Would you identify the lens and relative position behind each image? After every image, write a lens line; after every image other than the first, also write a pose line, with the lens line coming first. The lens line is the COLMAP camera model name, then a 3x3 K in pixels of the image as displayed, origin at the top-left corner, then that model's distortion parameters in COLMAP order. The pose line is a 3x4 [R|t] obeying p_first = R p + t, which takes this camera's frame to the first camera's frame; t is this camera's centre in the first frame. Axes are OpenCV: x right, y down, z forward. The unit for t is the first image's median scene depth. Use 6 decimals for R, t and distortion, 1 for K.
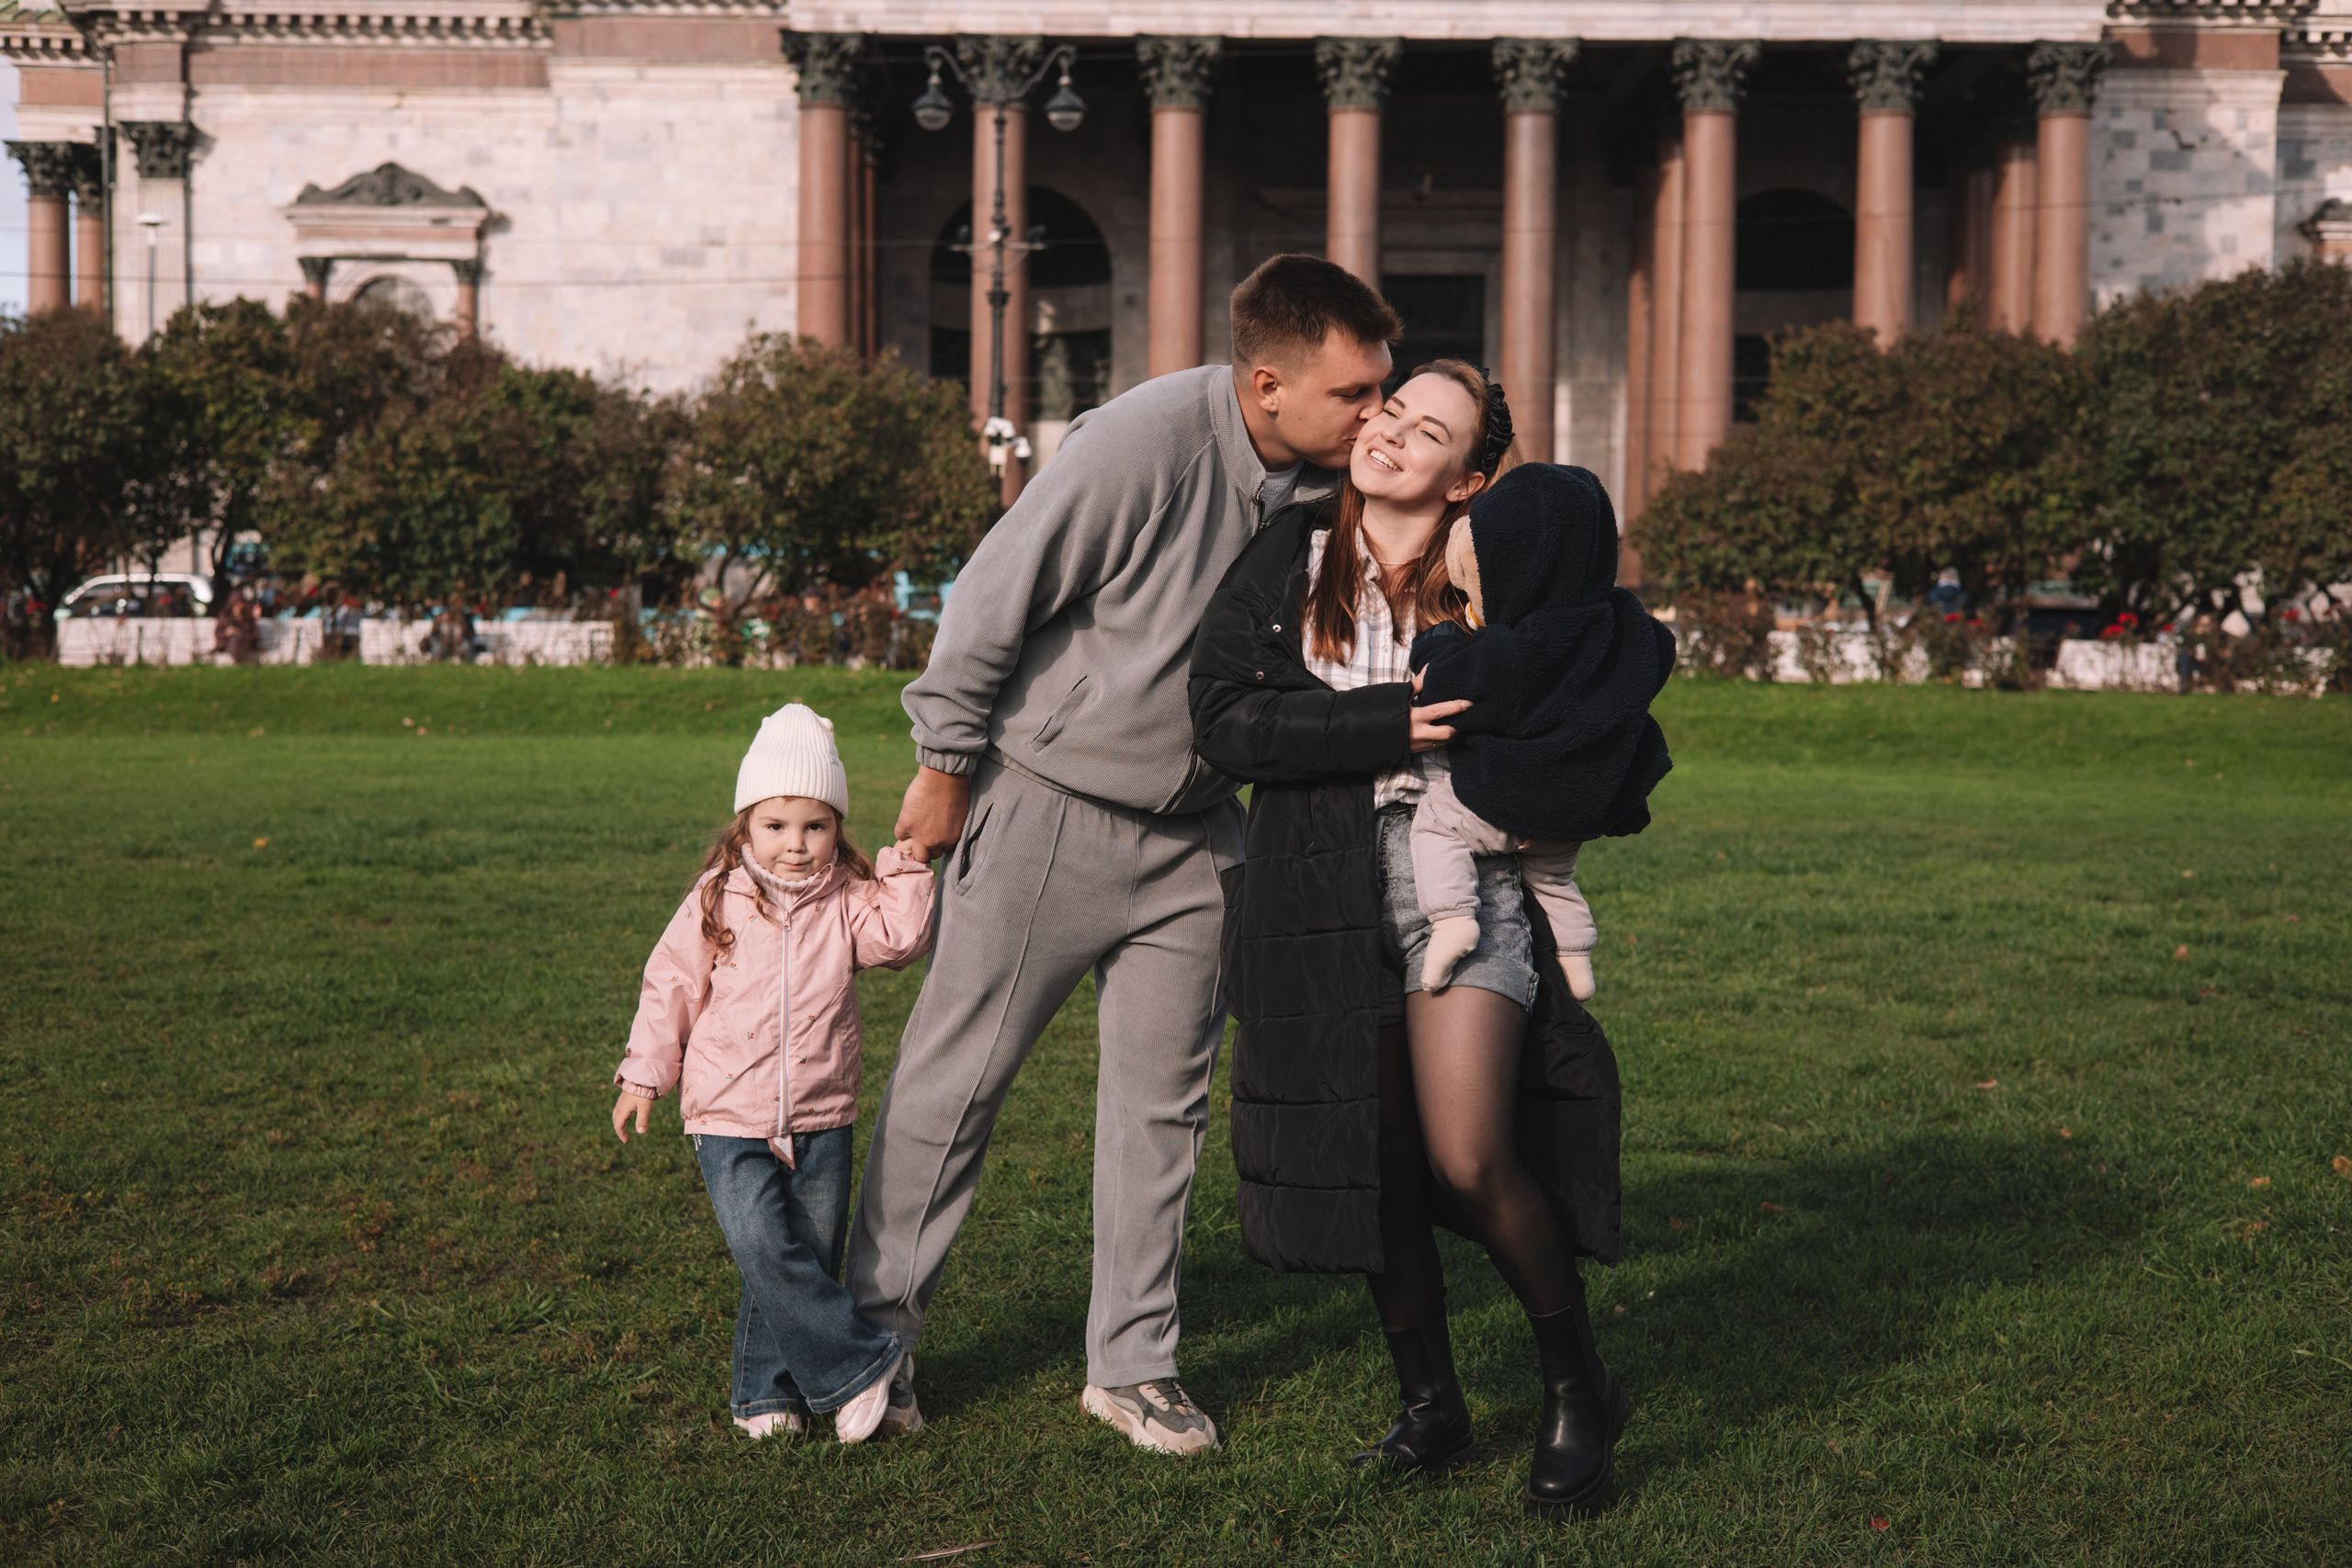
lens RADIAL K [[3286.2, 0, 1179.9], [0, 3286.2, 866.2], [0, 0, 1]] dist [0.020475, -0.111124]
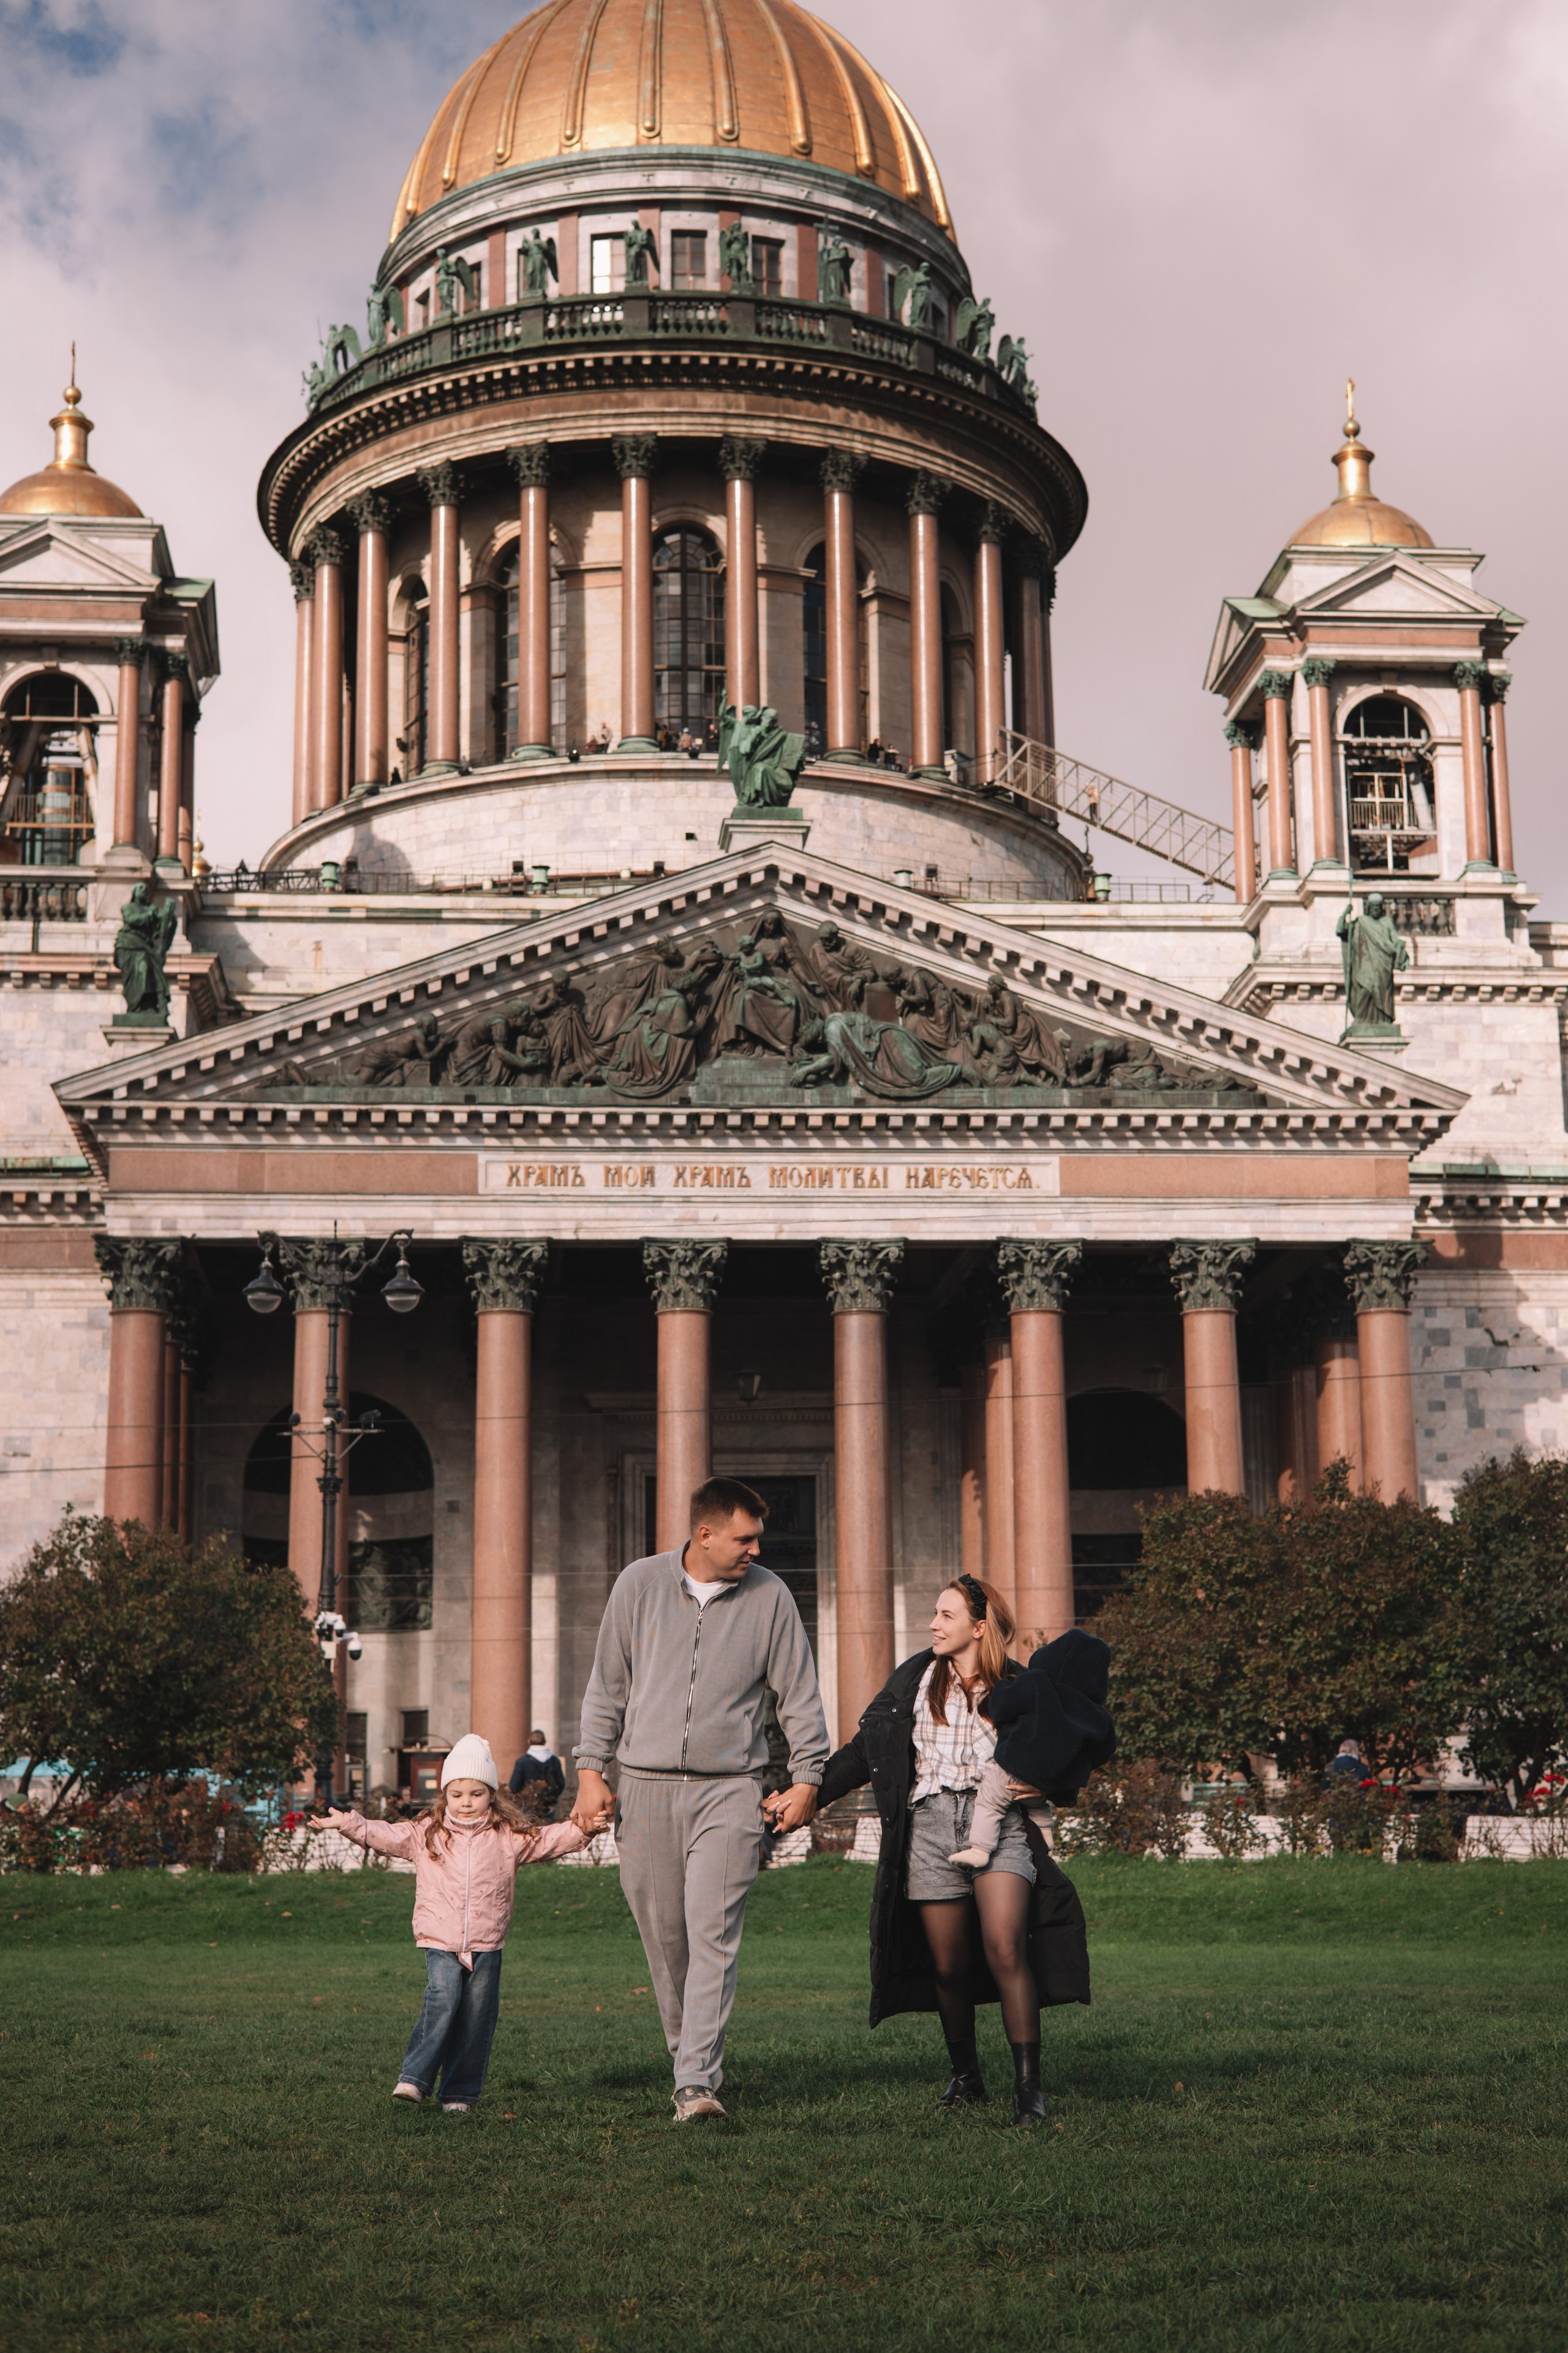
lens RADIAL K [[3356.7, 0, 816.8], [0, 3356.7, 1168.8], [0, 0, 1]] dist [0.045909, -0.023508]
pose [[0.995278, -0.002980, 0.097024, -0.004588], [0.029180, 0.962485, -0.269763, 0.003123], [-0.092581, 0.271320, 0.958026, 0.013994]]
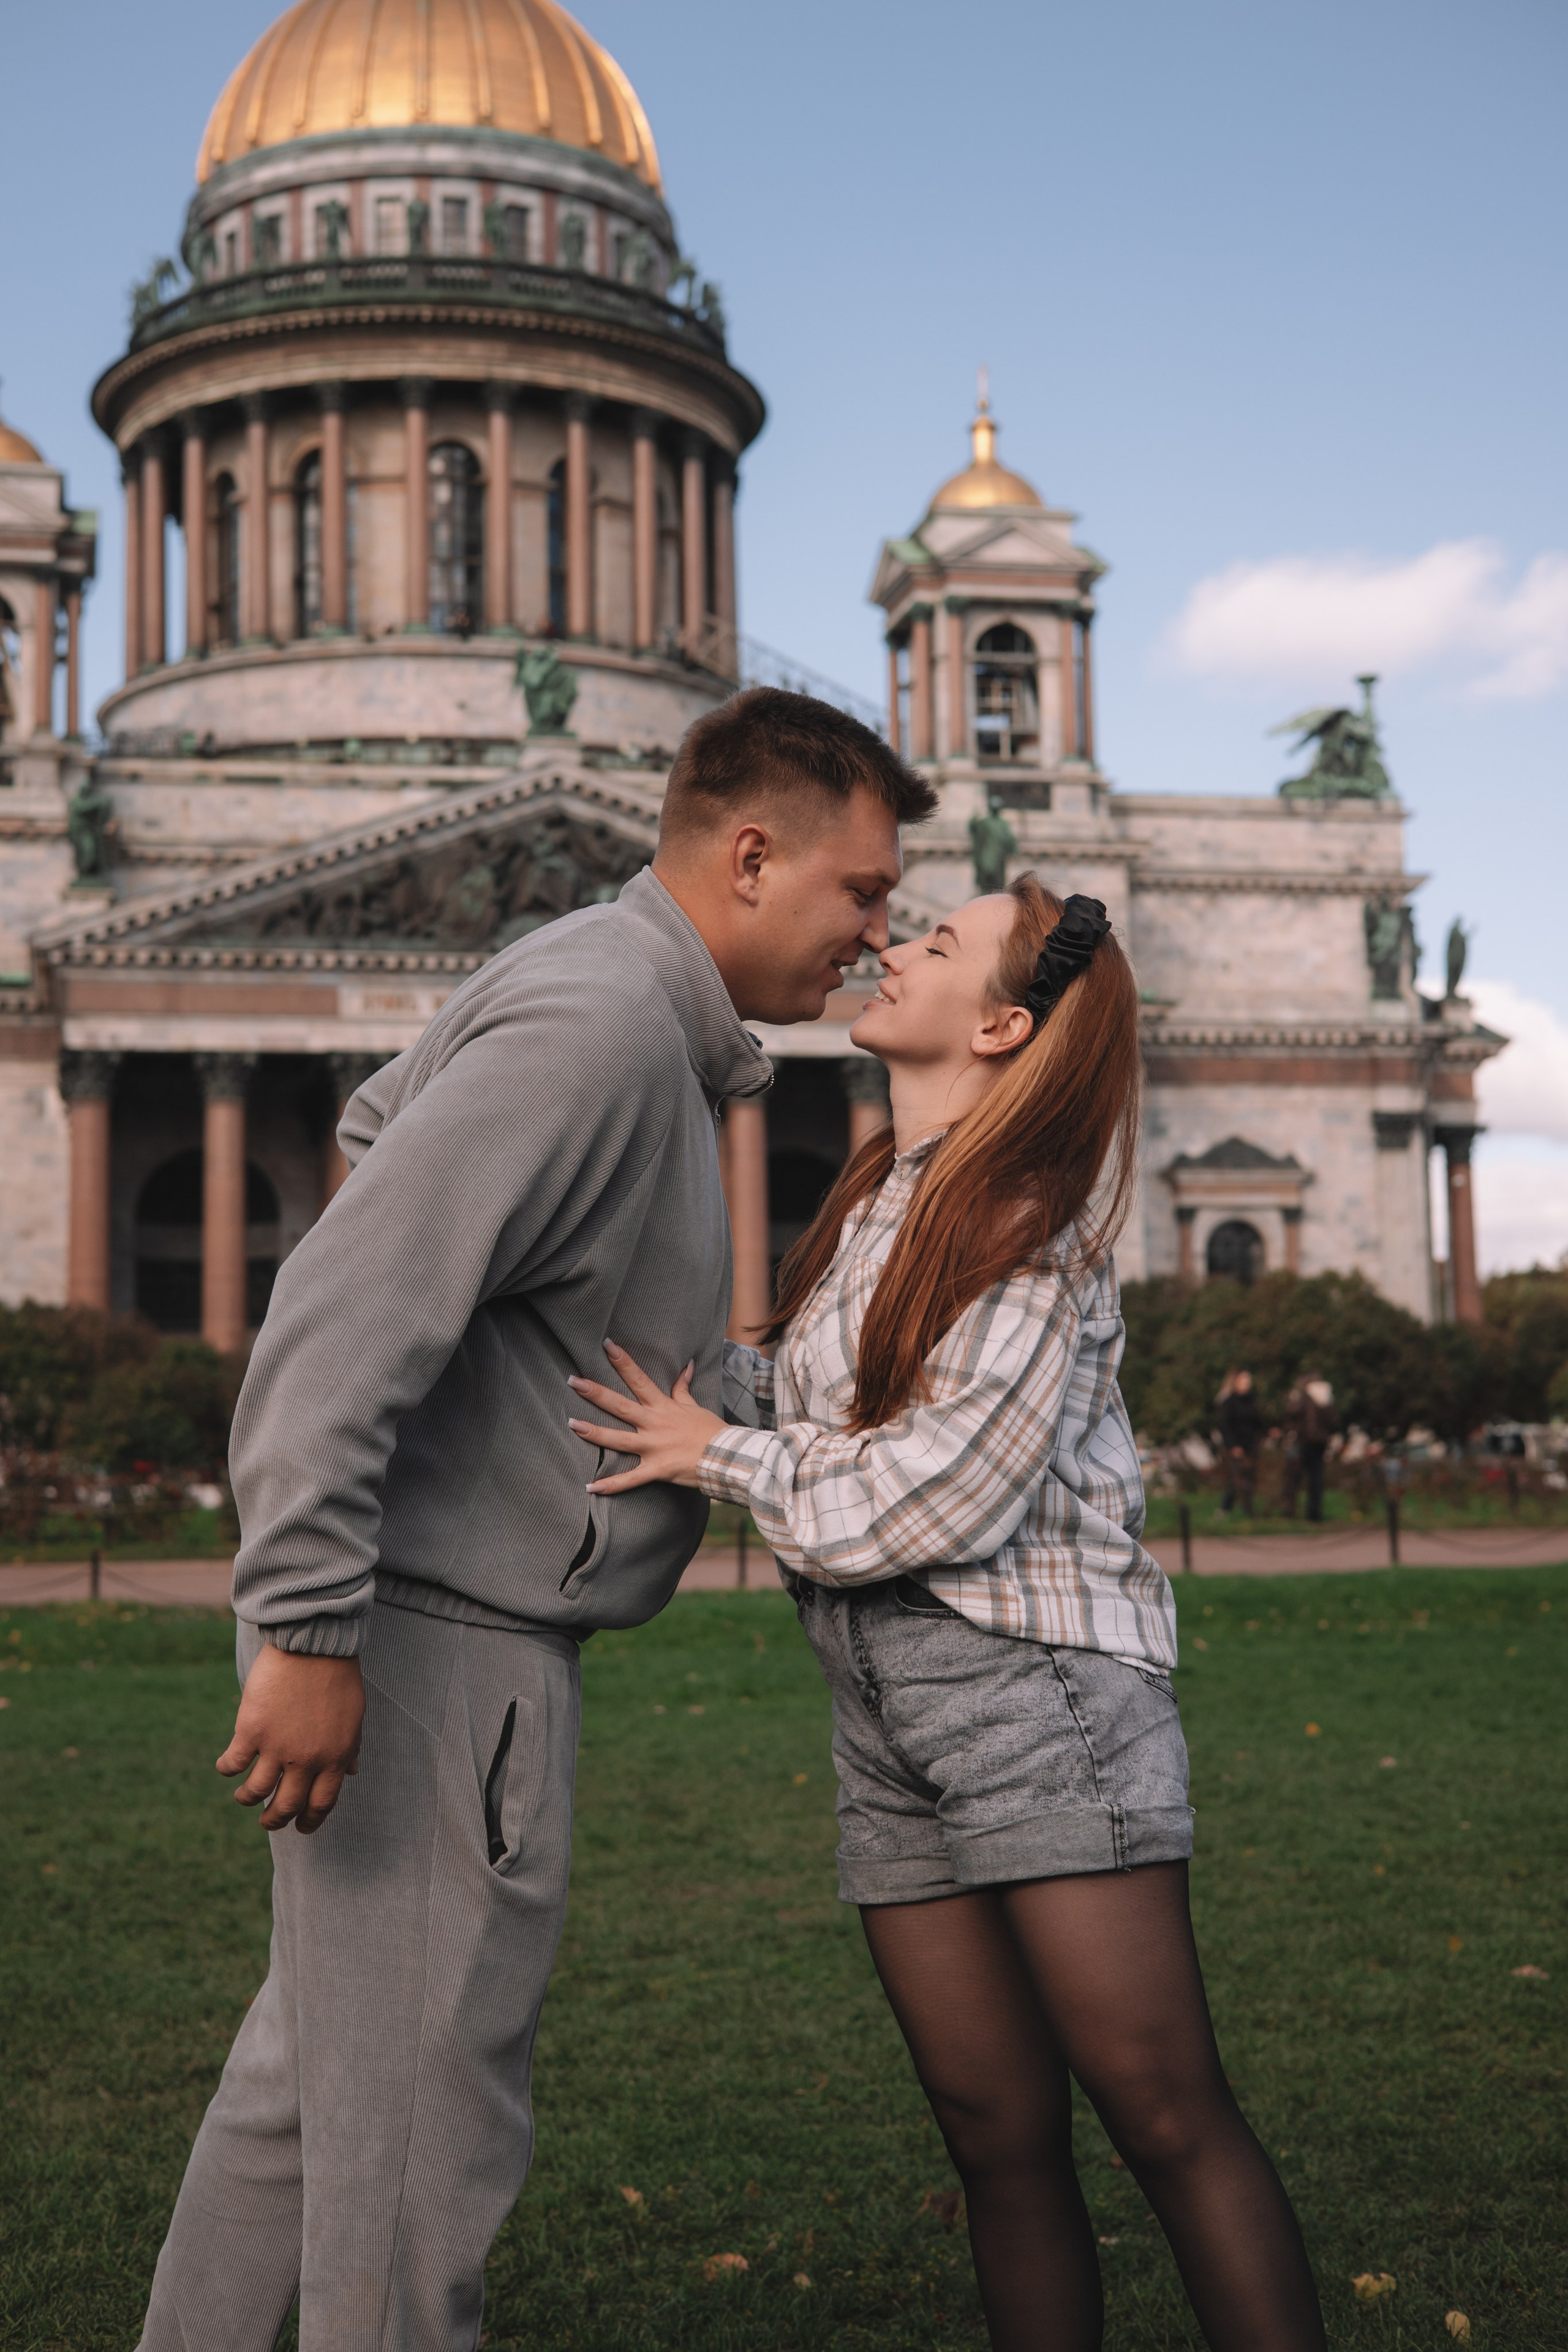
lens RADIAL K [[3306.2, 0, 784.0], [0, 3306.2, 1176.0], [0, 0, 1]] dist [0.016389, -0.075205]
pose [[0.978480, -0.006015, 0.206253, -0.110433], [0.040454, 0.985768, -0.163170, 0.027196], [-0.202336, 0.168002, 0.964798, -0.339019]]
